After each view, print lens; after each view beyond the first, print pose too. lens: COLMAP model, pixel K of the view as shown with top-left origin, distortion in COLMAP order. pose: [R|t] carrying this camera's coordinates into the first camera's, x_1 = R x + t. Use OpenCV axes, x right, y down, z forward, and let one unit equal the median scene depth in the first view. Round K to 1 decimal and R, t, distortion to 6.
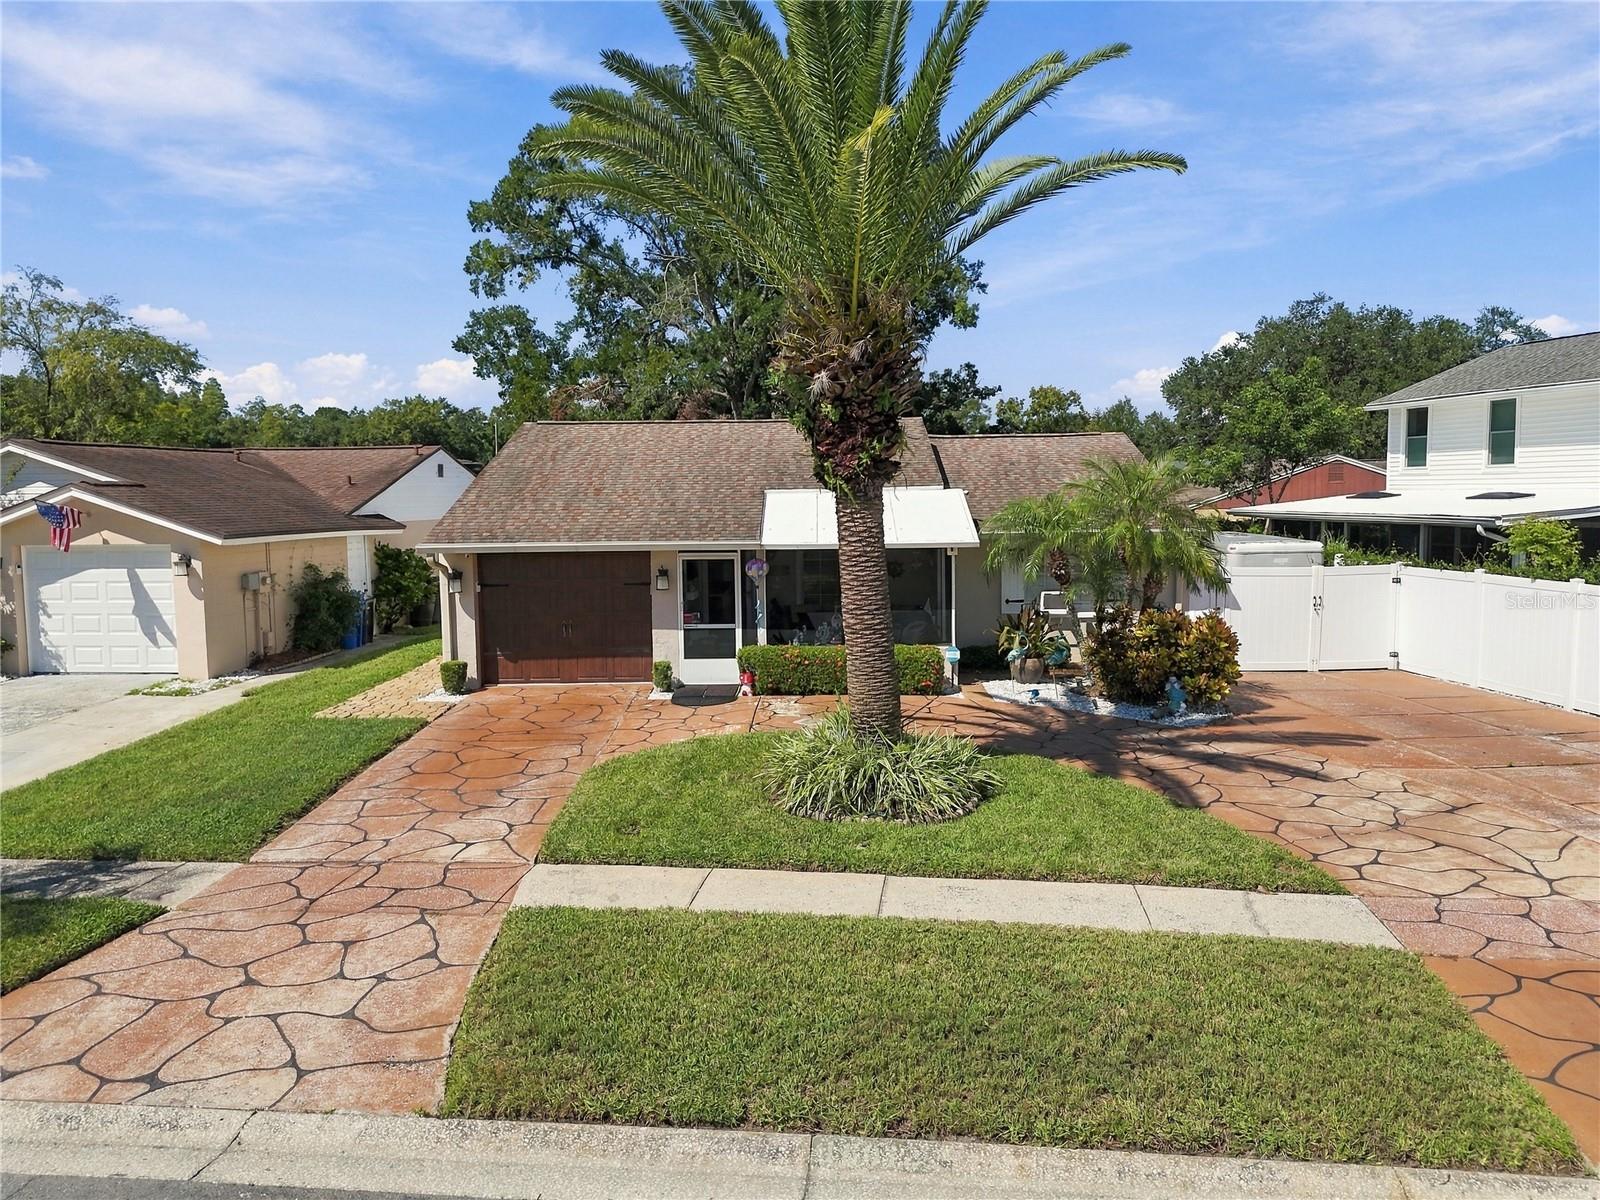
lens RADIAL K [[1184.1, 0, 800.0], [0, 1184.1, 600.0], [0, 0, 1]] dist [0.095864, -0.098645]
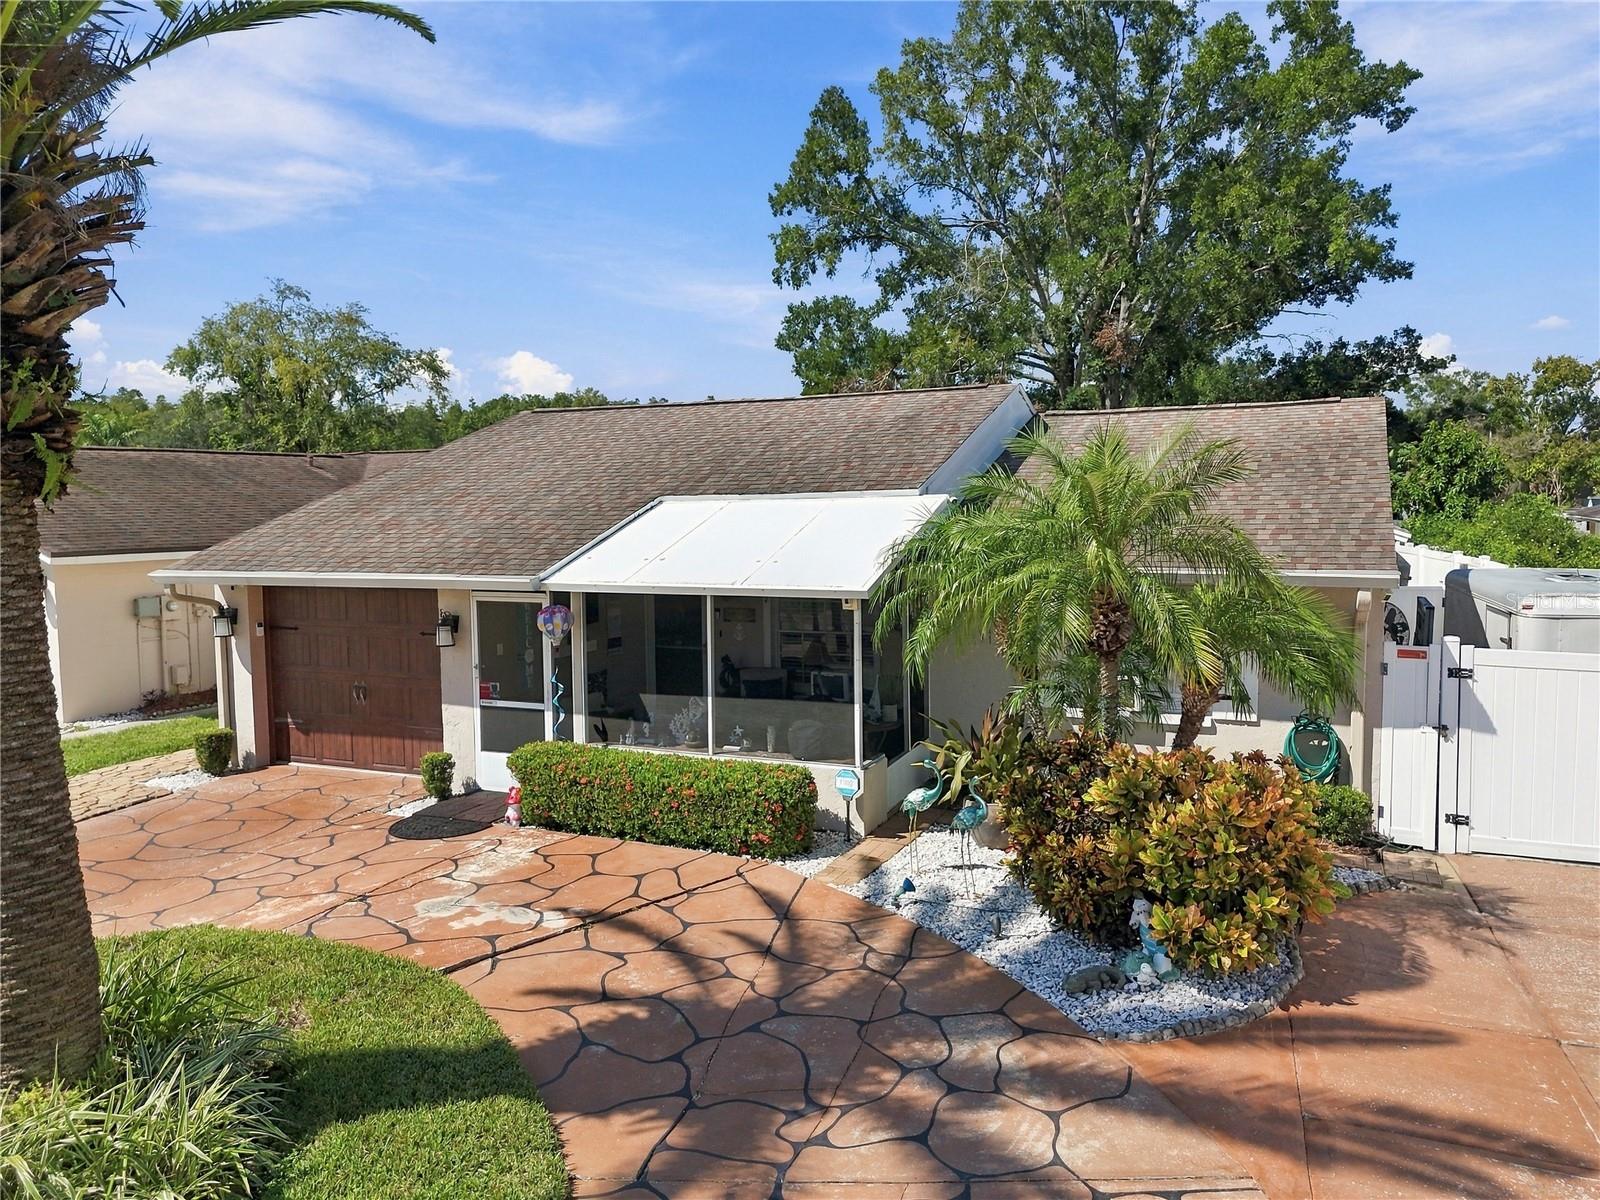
lens RADIAL K [[1184.1, 0, 800.0], [0, 1184.1, 600.0], [0, 0, 1]] dist [0.095864, -0.098645]
pose [[0.917179, 0.033181, -0.397092, 0.292496], [-0.034777, 0.999390, 0.003183, -0.038269], [0.396955, 0.010890, 0.917773, 0.405704]]
